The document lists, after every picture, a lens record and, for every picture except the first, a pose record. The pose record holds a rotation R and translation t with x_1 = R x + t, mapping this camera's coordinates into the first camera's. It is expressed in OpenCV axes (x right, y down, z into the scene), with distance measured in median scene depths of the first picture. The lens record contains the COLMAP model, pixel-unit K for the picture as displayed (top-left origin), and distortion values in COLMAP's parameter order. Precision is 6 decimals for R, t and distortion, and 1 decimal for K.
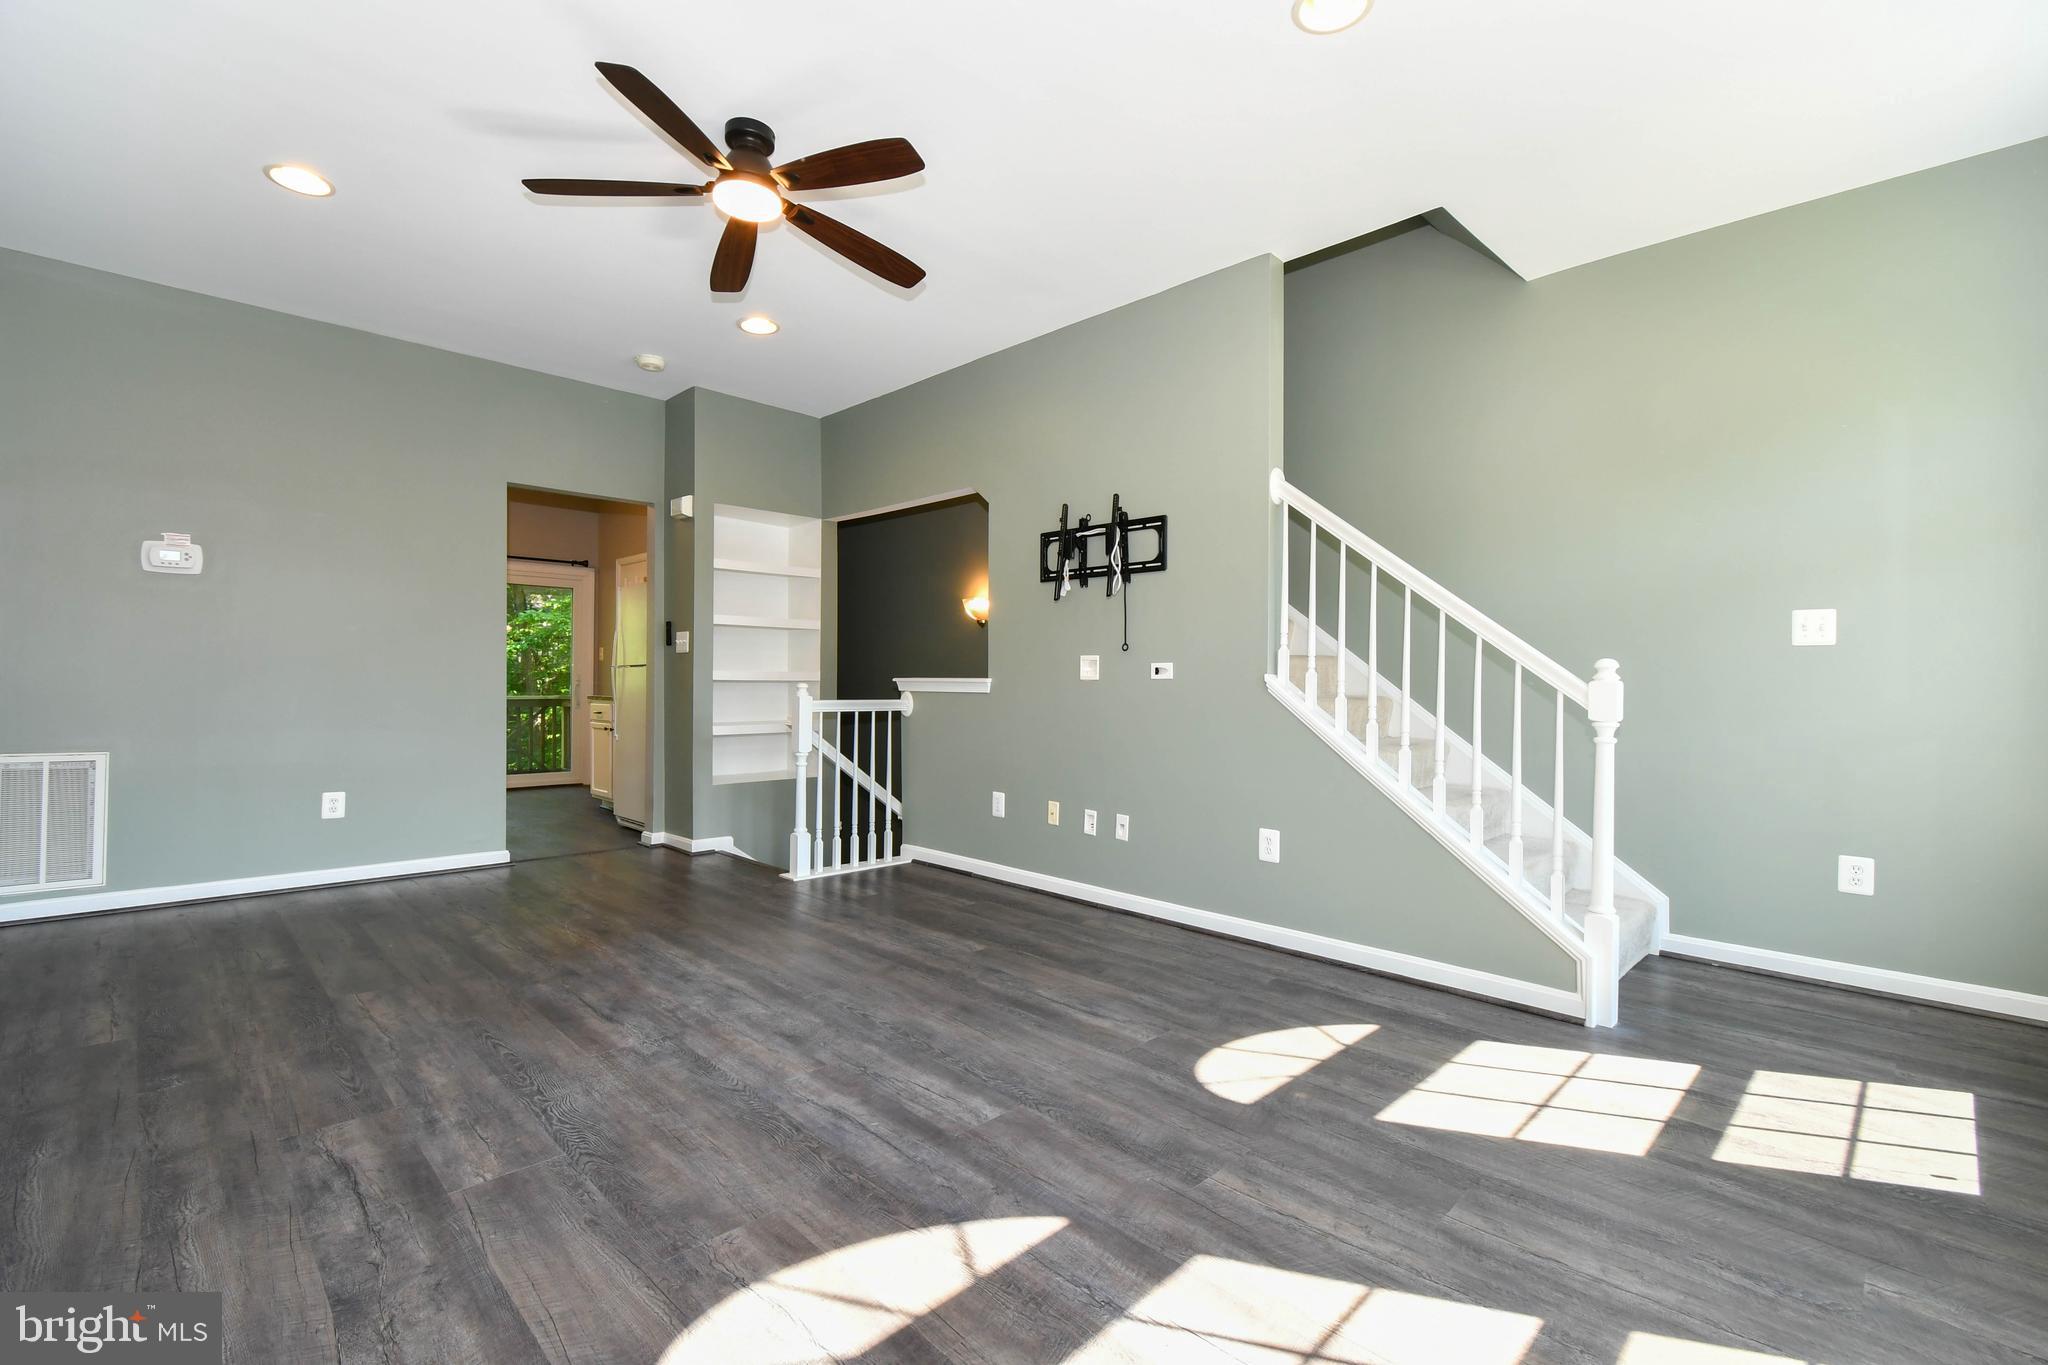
lens RADIAL K [[908.2, 0, 1030.0], [0, 908.2, 688.8], [0, 0, 1]] dist [-0.008776, -0.000079]
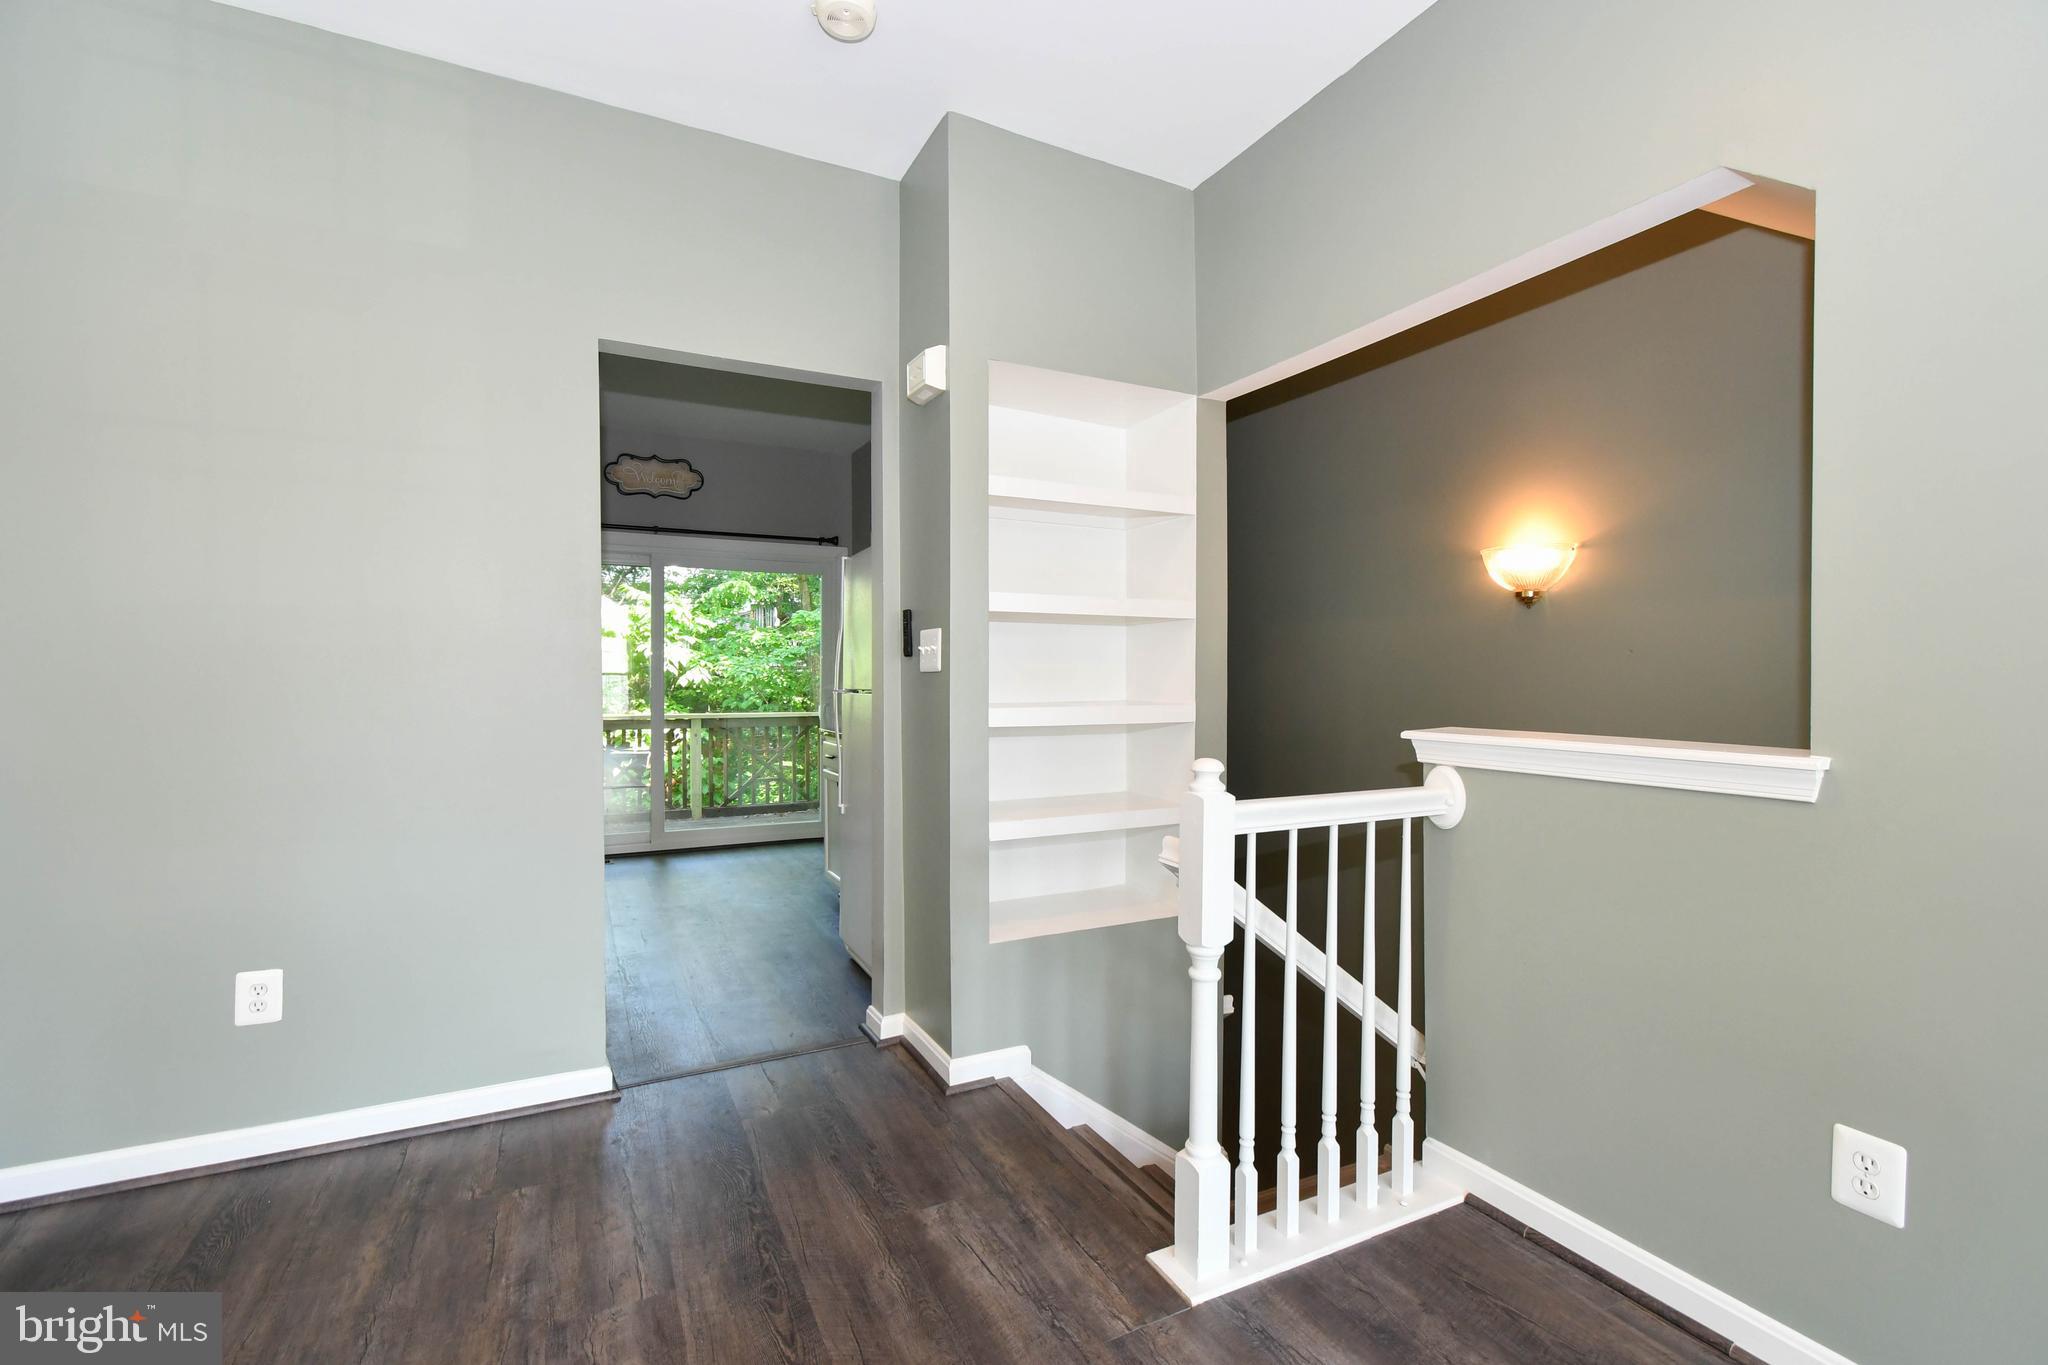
lens RADIAL K [[901.1, 0, 1024.0], [0, 901.1, 682.5], [0, 0, 1]] dist [-0.001835, 0.000002]
pose [[0.951525, -0.004588, -0.307538, -0.191685], [0.005338, 0.999984, 0.001596, -0.036126], [0.307526, -0.003160, 0.951534, 0.572262]]
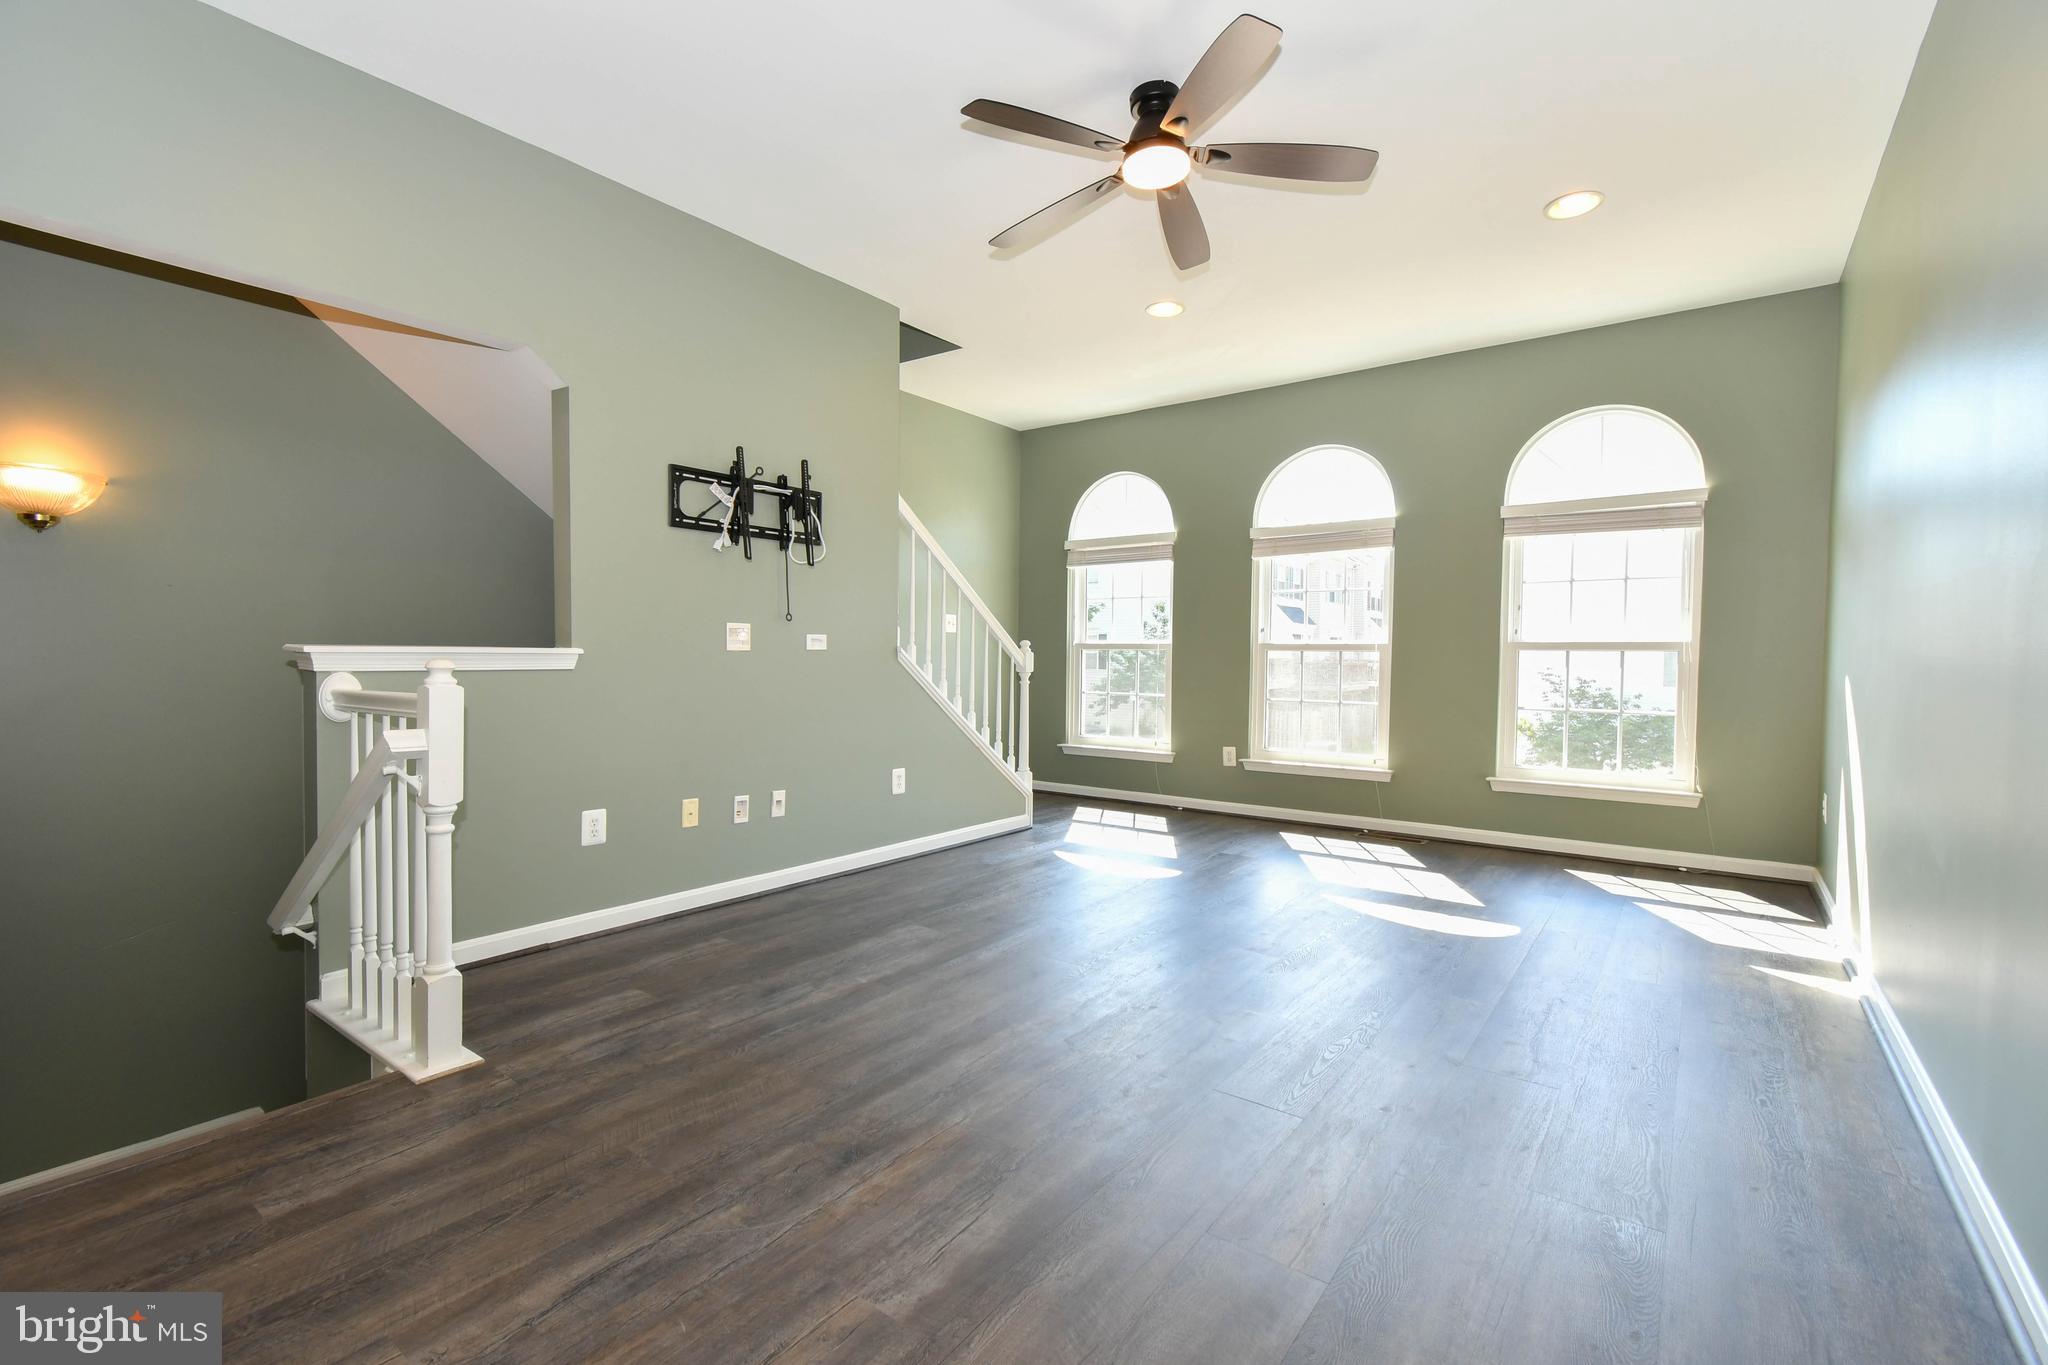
lens RADIAL K [[901.1, 0, 1024.0], [0, 901.1, 682.5], [0, 0, 1]] dist [-0.001835, 0.000002]
pose [[-0.145454, -0.041977, 0.988474, -0.702199], [-0.002689, 0.999113, 0.042033, -0.013650], [-0.989361, 0.003456, -0.145438, 0.704003]]
